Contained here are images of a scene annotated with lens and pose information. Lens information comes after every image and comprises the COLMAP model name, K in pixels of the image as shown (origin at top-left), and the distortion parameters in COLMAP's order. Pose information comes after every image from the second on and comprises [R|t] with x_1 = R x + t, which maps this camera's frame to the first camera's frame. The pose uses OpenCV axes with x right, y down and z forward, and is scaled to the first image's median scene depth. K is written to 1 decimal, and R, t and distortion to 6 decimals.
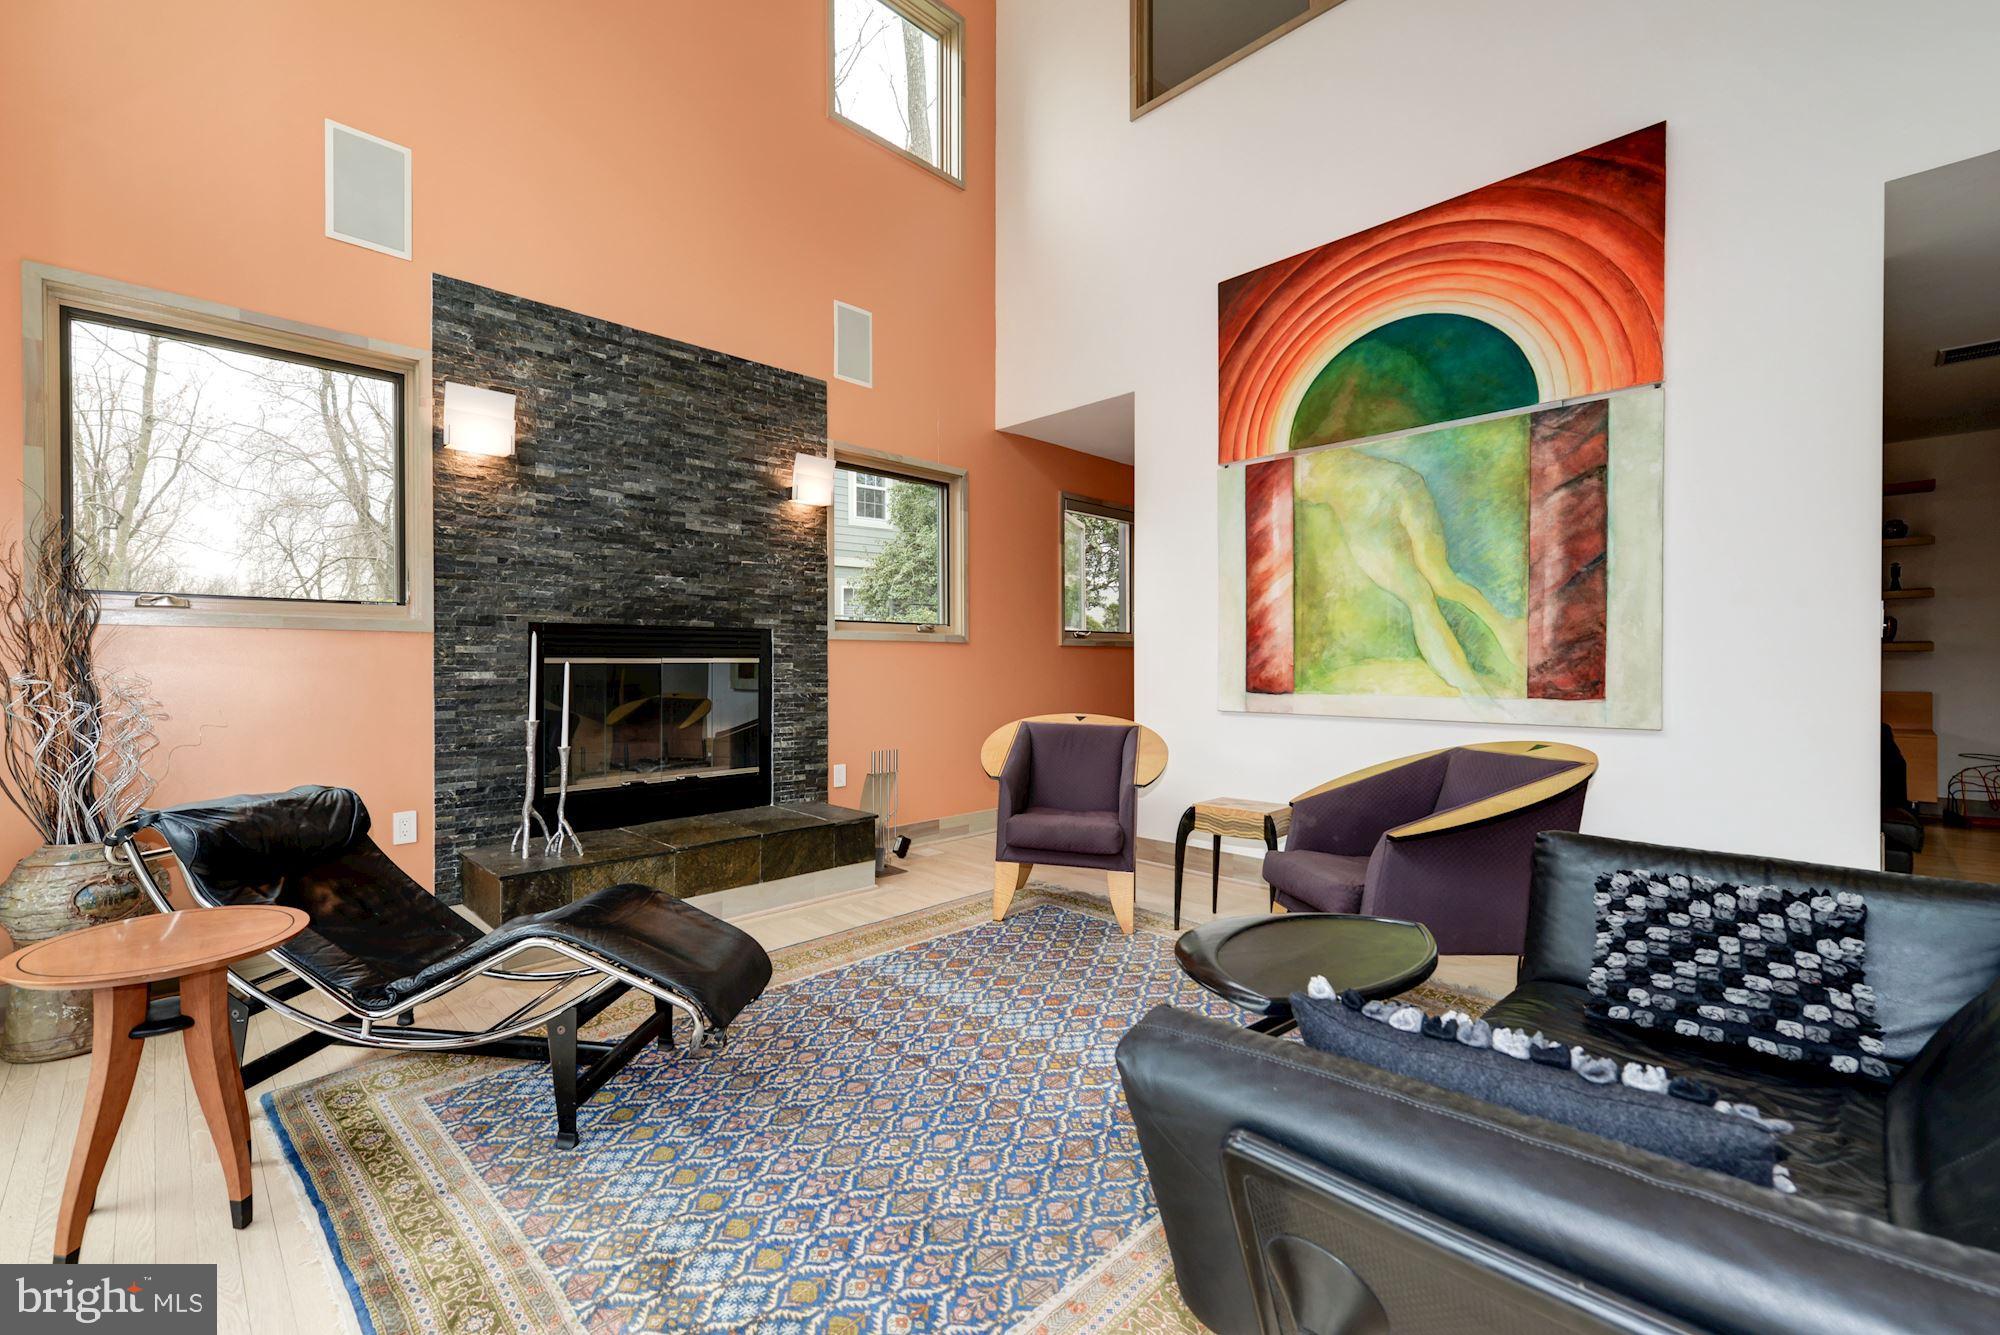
lens RADIAL K [[814.8, 0, 891.9], [0, 814.8, 667.7], [0, 0, 1]] dist [0.002308, 0.000228]
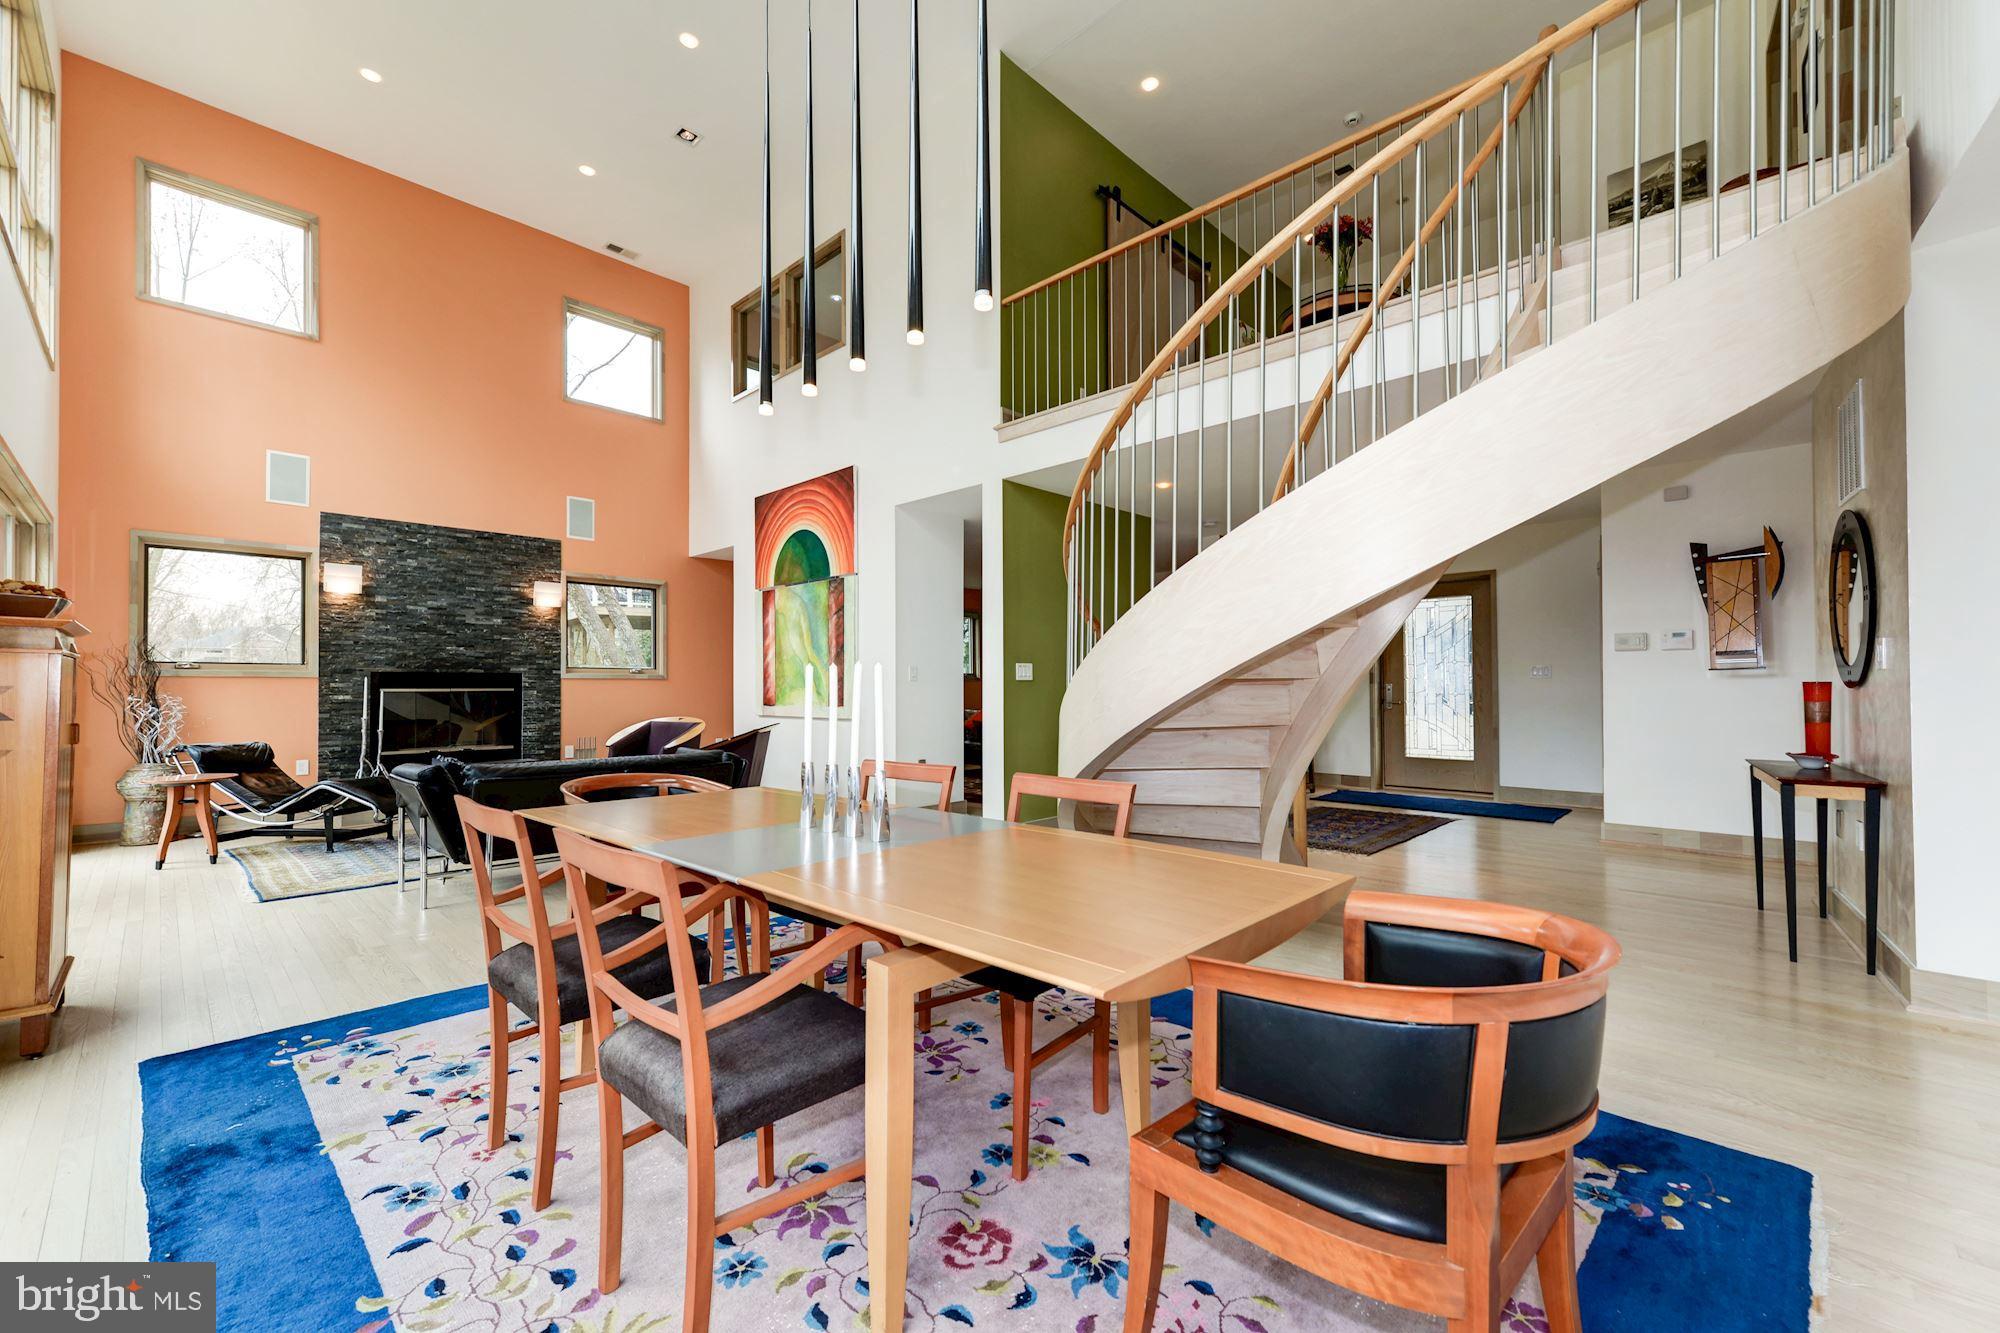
lens RADIAL K [[814.8, 0, 980.8], [0, 814.8, 674.6], [0, 0, 1]] dist [0.002308, 0.000228]
pose [[0.998268, -0.000084, 0.058831, 0.935673], [0.001385, 0.999755, -0.022086, -0.000288], [-0.058815, 0.022129, 0.998024, -1.109312]]
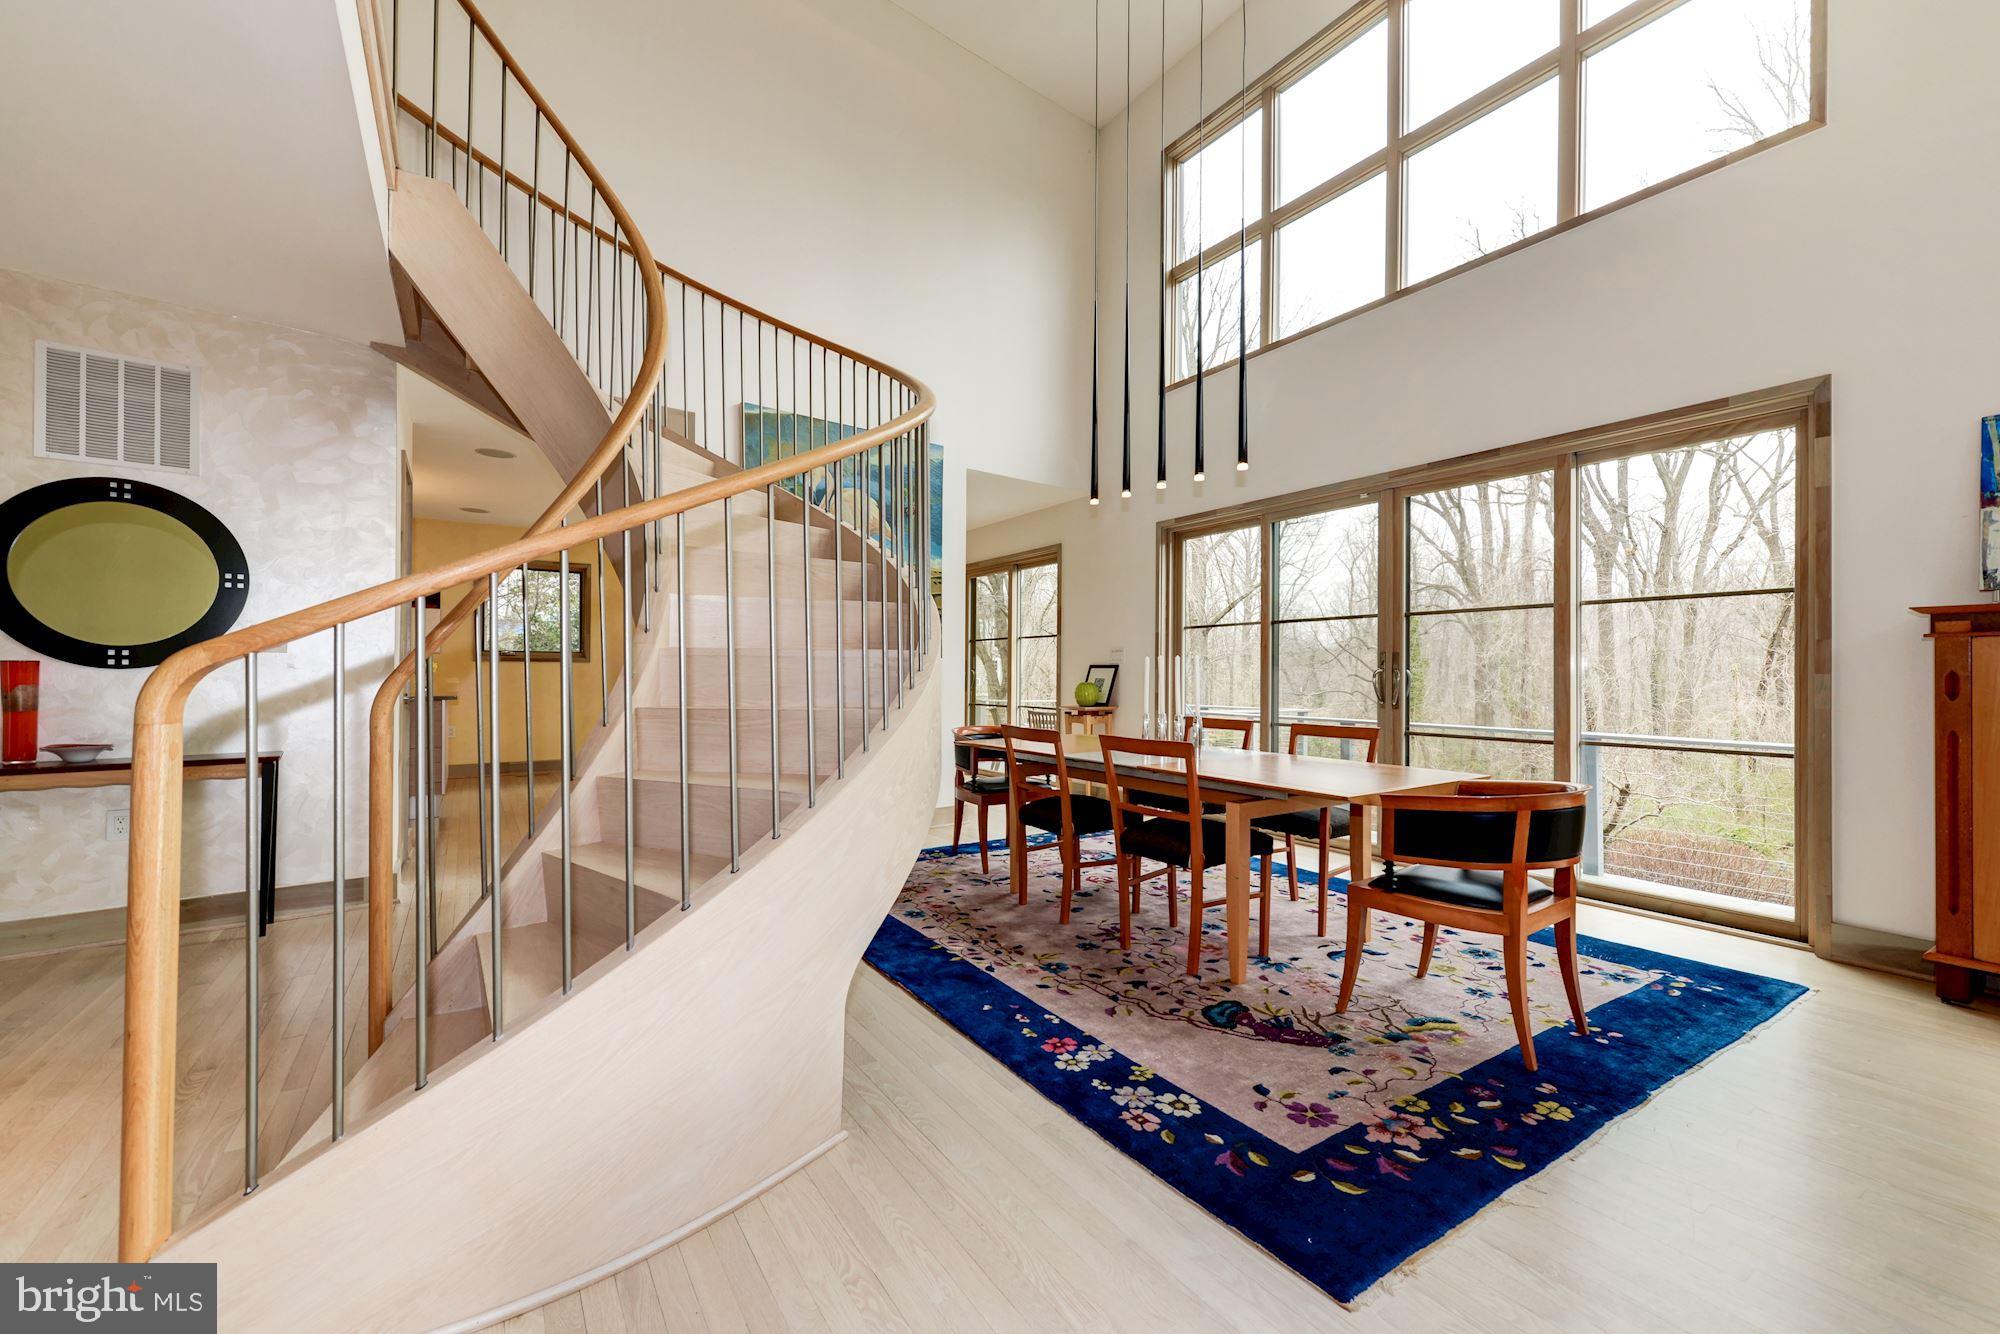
lens RADIAL K [[796.9, 0, 991.0], [0, 796.9, 670.0], [0, 0, 1]] dist [0.004303, 0.001029]
pose [[-0.988024, -0.002125, 0.154287, 0.940951], [-0.002376, 0.999996, -0.001442, 0.000254], [-0.154283, -0.001791, -0.988025, 0.492714]]
